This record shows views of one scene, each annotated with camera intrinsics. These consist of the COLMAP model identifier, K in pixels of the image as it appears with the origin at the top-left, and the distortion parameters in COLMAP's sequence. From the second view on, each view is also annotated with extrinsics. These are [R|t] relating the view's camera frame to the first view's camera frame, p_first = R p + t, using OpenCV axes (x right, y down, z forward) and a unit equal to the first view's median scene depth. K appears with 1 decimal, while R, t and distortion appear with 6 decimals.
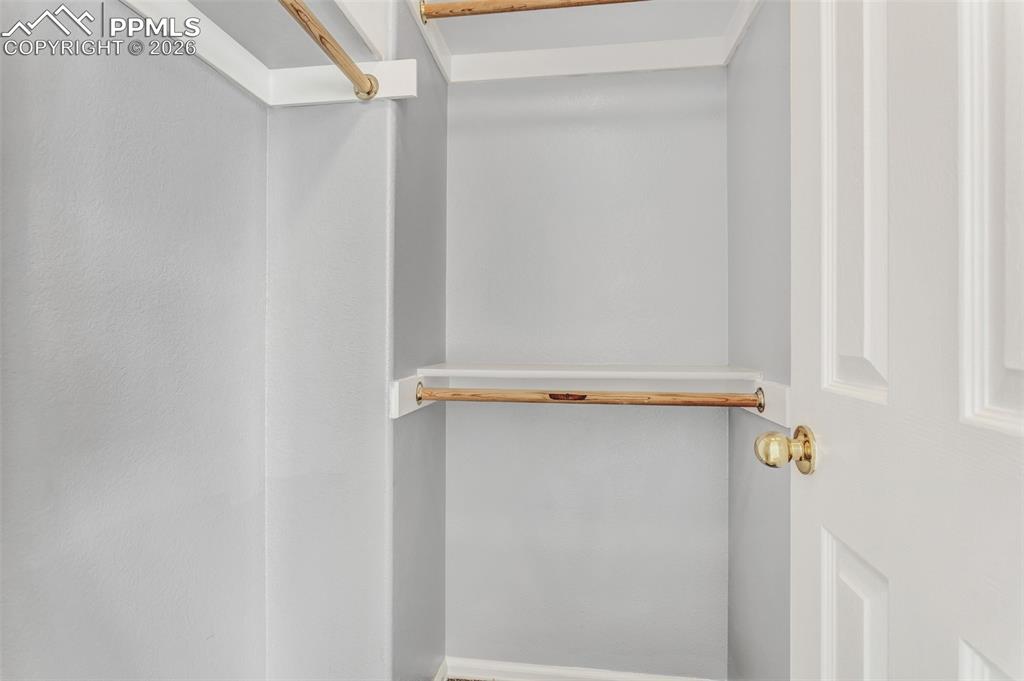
lens RADIAL K [[501.0, 0, 512.0], [0, 501.0, 340.5], [0, 0, 1]] dist [0.000870, 0.001826]
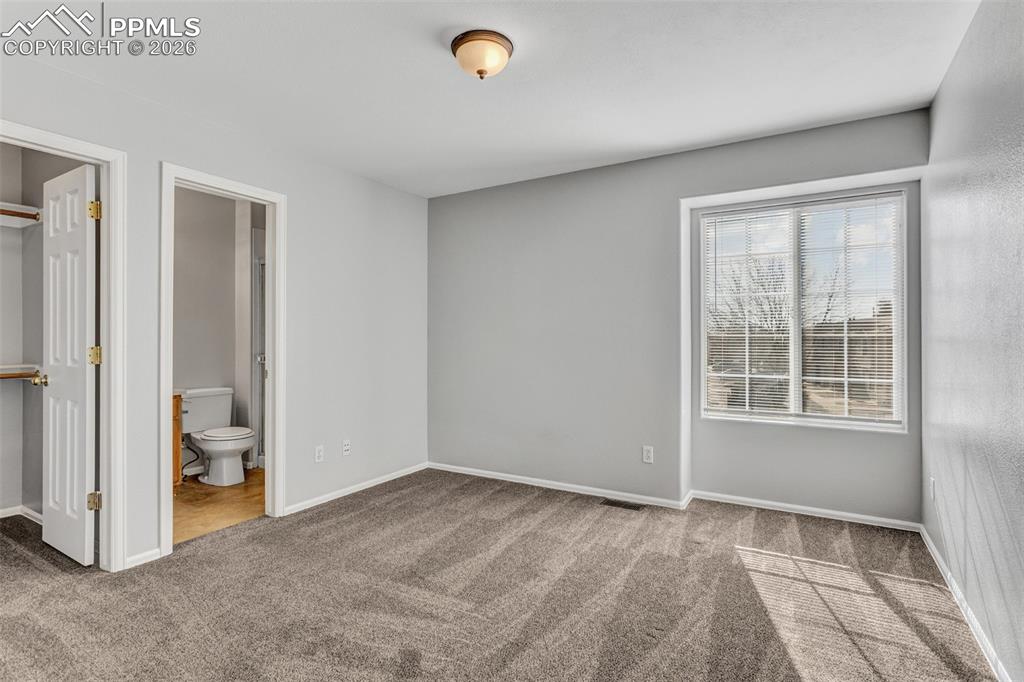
lens RADIAL K [[501.0, 0, 512.0], [0, 501.0, 341.0], [0, 0, 1]] dist [0.000870, 0.001826]
pose [[0.383452, -0.004140, 0.923551, -1.478061], [0.006219, 0.999979, 0.001901, -0.077198], [-0.923540, 0.005015, 0.383470, -3.461579]]
